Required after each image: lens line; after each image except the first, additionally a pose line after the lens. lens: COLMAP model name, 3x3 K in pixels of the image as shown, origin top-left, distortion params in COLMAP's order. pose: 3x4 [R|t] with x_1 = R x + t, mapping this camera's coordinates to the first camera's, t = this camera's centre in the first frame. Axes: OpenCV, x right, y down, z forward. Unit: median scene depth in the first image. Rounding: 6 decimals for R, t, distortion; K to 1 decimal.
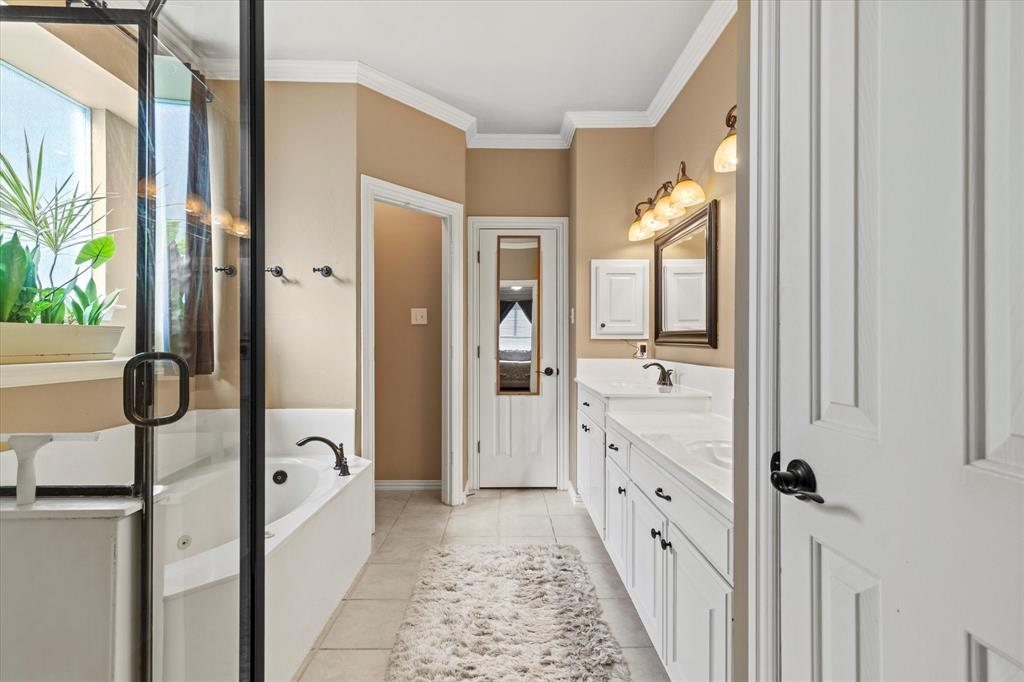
lens RADIAL K [[459.5, 0, 505.7], [0, 459.5, 340.2], [0, 0, 1]] dist [0.014675, 0.000552]
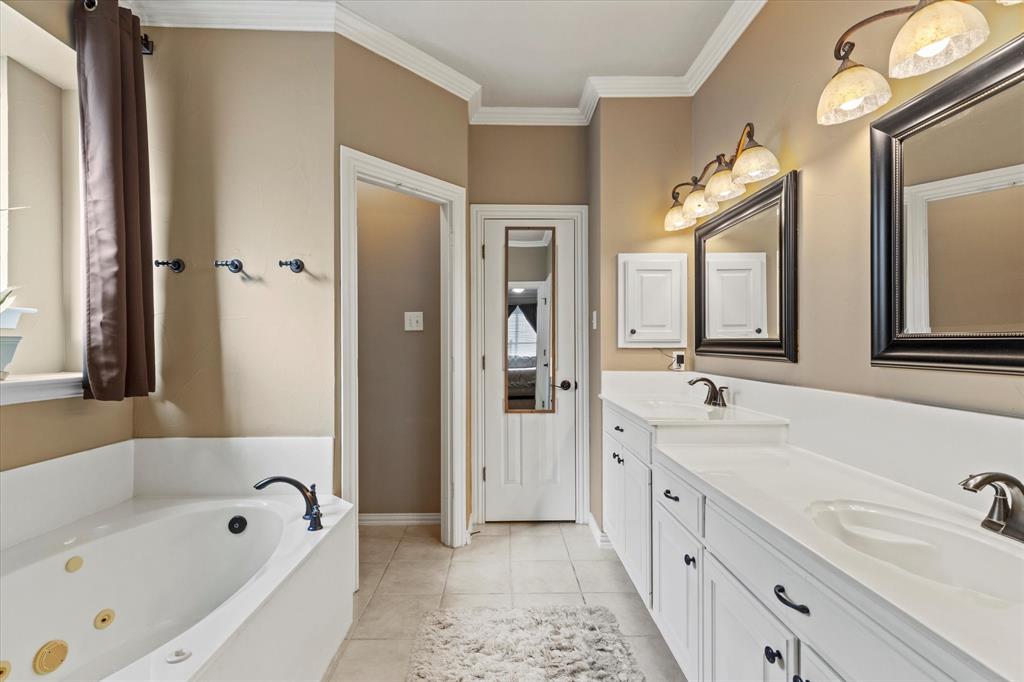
lens RADIAL K [[459.5, 0, 505.7], [0, 459.5, 340.2], [0, 0, 1]] dist [0.014675, 0.000552]
pose [[0.999966, -0.002924, 0.007675, -0.029730], [0.002988, 0.999961, -0.008297, -0.011166], [-0.007650, 0.008319, 0.999936, 0.177331]]
